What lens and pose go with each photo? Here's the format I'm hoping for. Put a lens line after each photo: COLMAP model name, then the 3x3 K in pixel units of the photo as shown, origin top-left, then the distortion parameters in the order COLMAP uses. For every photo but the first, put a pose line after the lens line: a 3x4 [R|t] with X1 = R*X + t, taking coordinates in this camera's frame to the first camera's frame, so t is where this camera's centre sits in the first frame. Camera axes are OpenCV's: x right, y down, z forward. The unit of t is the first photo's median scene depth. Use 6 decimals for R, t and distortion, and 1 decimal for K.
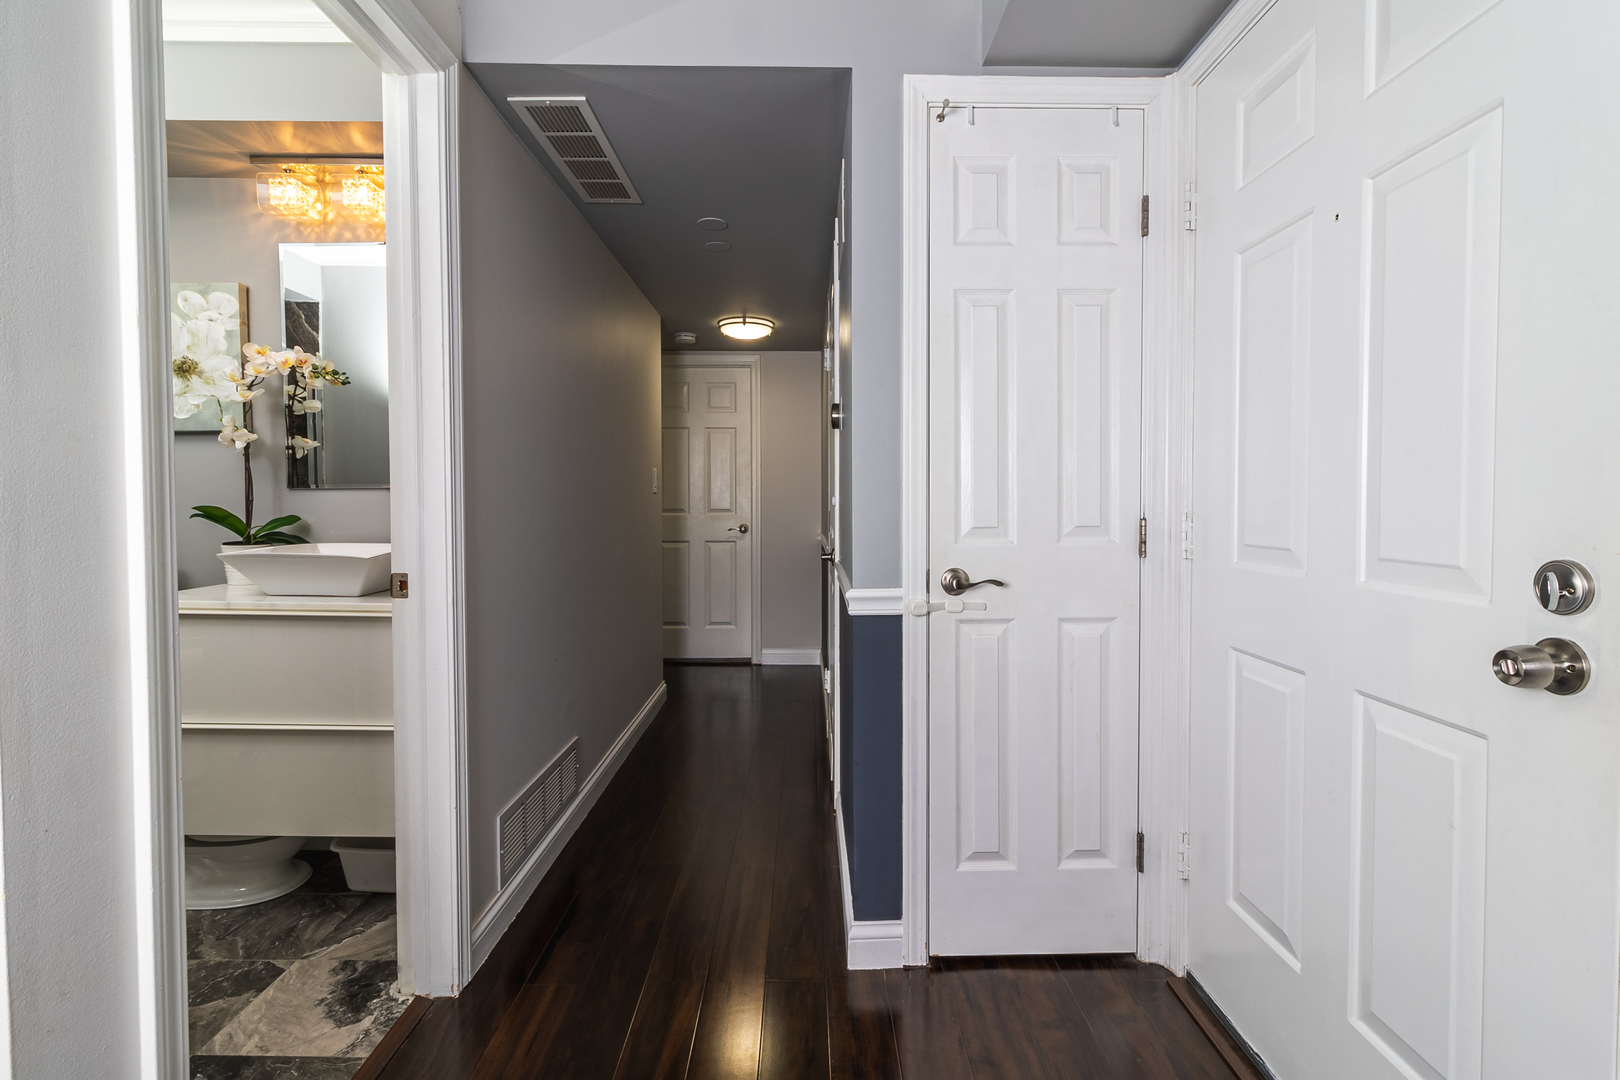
lens RADIAL K [[776.6, 0, 804.6], [0, 776.6, 530.9], [0, 0, 1]] dist [0.003843, -0.000356]
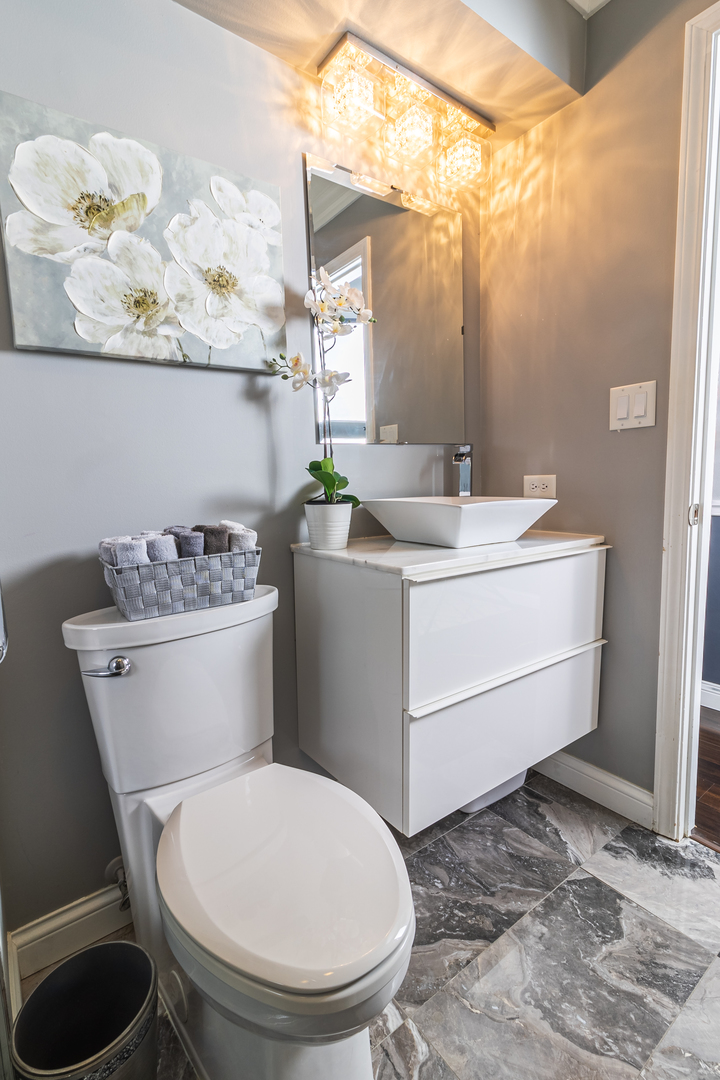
lens RADIAL K [[517.7, 0, 358.0], [0, 517.7, 538.3], [0, 0, 1]] dist [0.003843, -0.000356]
pose [[0.792714, -0.095362, 0.602089, -1.026475], [0.044045, 0.994067, 0.099456, -0.001453], [-0.608001, -0.052322, 0.792210, 0.497864]]
